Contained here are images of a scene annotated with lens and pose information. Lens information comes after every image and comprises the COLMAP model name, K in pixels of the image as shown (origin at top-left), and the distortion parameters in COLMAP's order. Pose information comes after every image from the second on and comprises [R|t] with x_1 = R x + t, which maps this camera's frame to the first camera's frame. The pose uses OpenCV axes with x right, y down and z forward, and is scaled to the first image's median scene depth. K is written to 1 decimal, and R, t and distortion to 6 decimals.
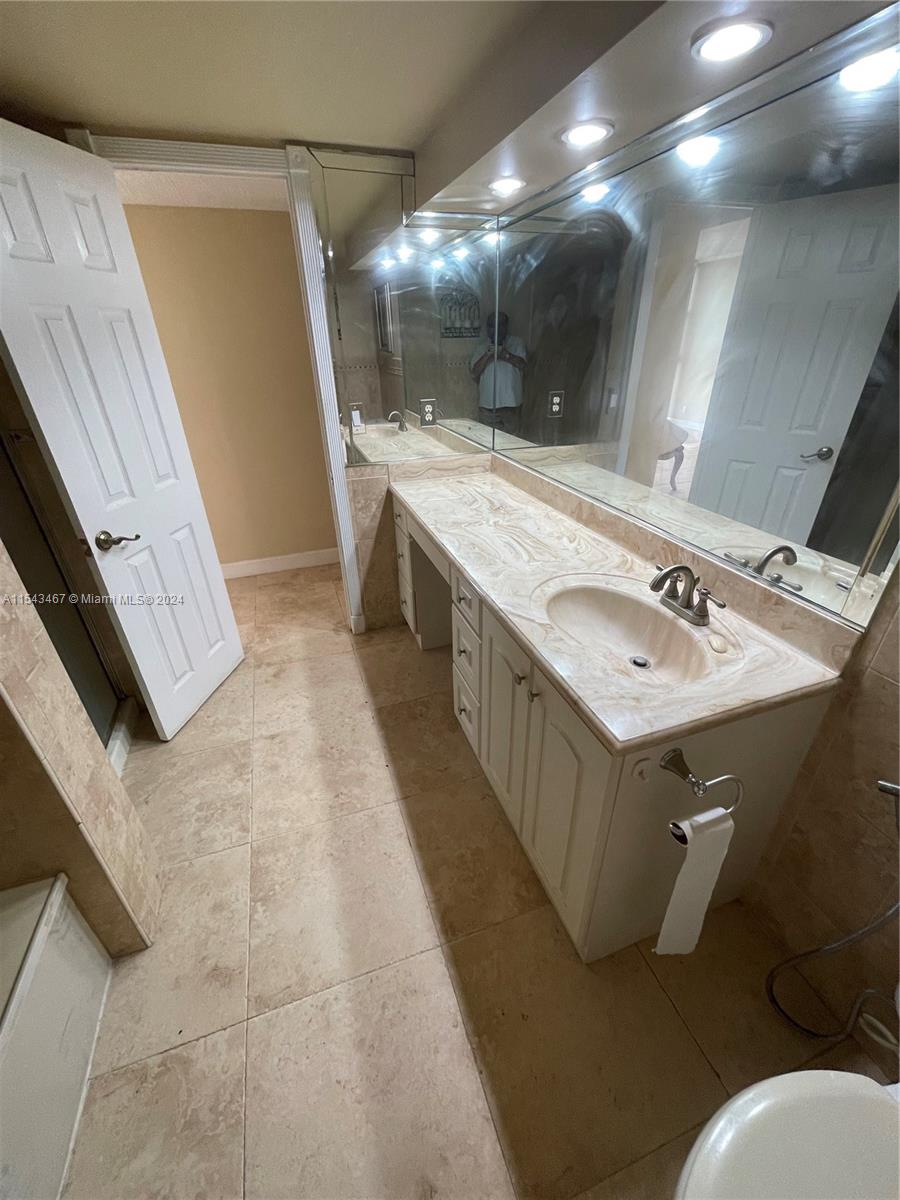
lens RADIAL K [[484.2, 0, 447.9], [0, 484.2, 596.3], [0, 0, 1]] dist [0.001923, -0.000879]
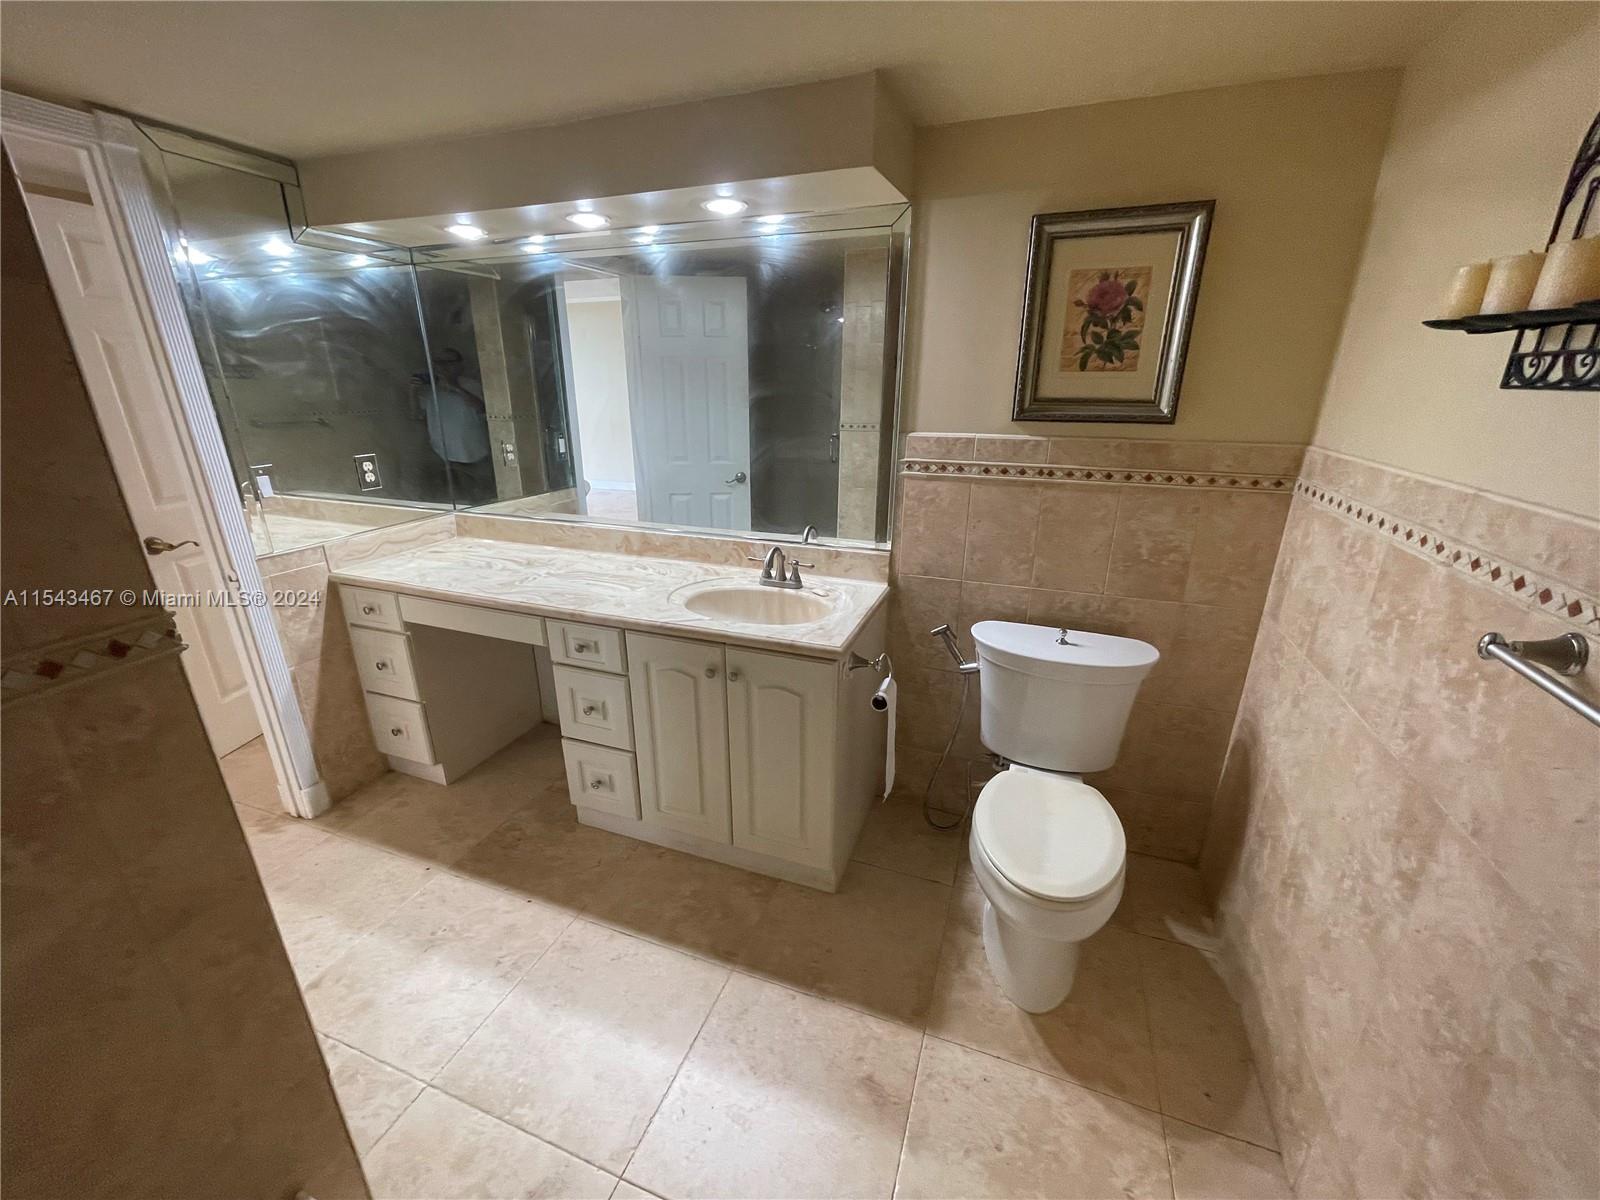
lens RADIAL K [[645.6, 0, 800.6], [0, 645.6, 605.5], [0, 0, 1]] dist [0.001923, -0.000879]
pose [[0.629076, -0.238323, 0.739909, -0.525973], [0.356451, 0.934311, -0.002118, 0.073309], [-0.690801, 0.265074, 0.672703, -0.106814]]
